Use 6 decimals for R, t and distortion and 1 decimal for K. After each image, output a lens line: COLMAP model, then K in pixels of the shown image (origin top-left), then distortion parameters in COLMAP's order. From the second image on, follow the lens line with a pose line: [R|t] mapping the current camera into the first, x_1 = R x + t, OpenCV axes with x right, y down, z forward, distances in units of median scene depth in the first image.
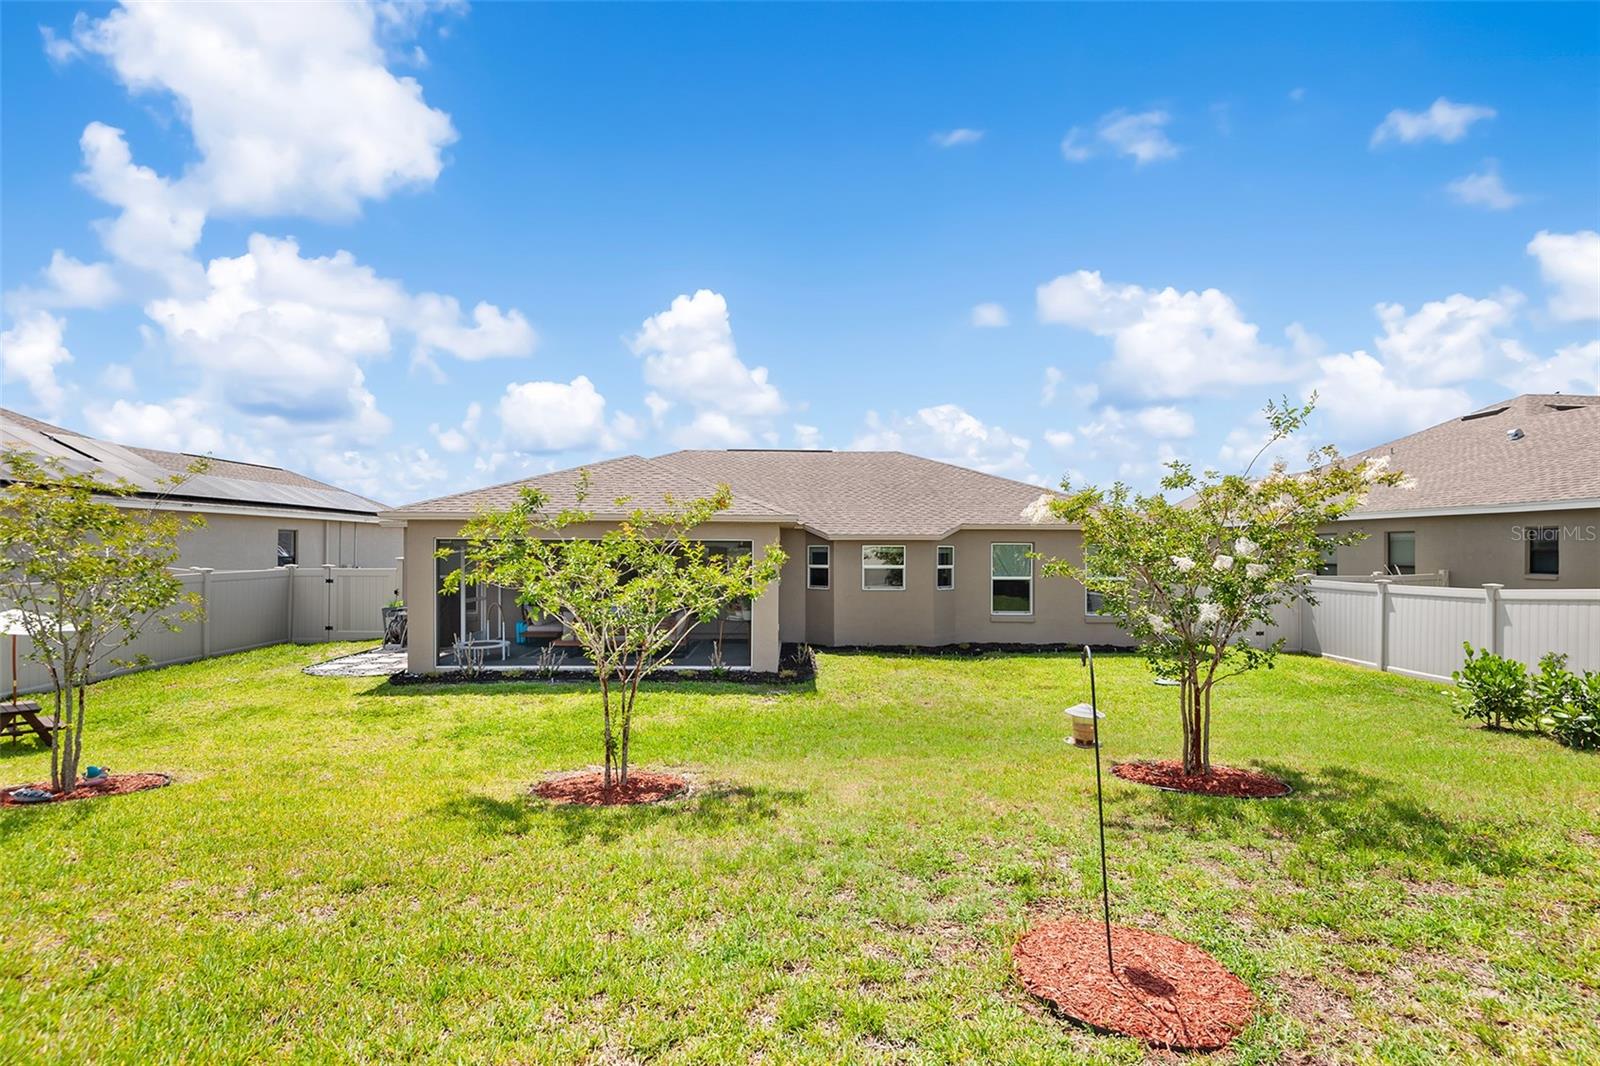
lens RADIAL K [[704.4, 0, 800.0], [0, 704.4, 533.0], [0, 0, 1]] dist [0.010332, -0.000218]
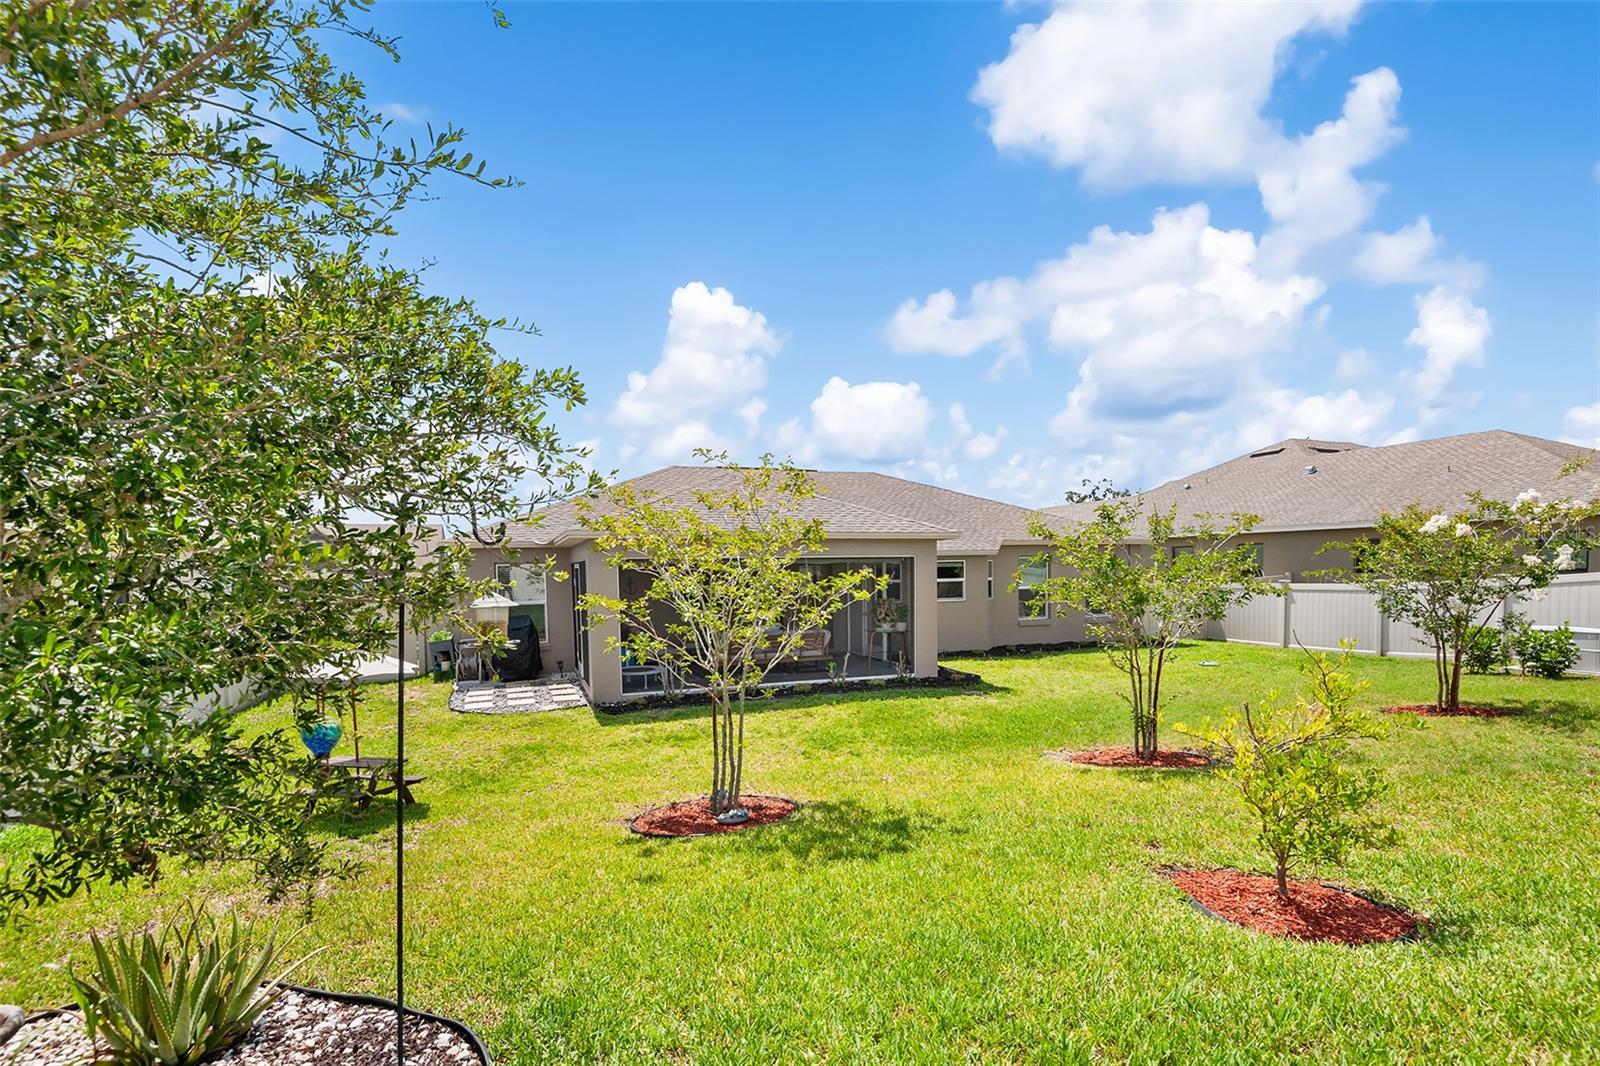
lens RADIAL K [[741.2, 0, 794.5], [0, 741.2, 547.6], [0, 0, 1]] dist [0.012640, -0.000429]
pose [[0.946708, -0.011859, 0.321875, -0.482952], [0.013312, 0.999909, -0.002315, -0.003141], [-0.321818, 0.006476, 0.946779, -0.017077]]
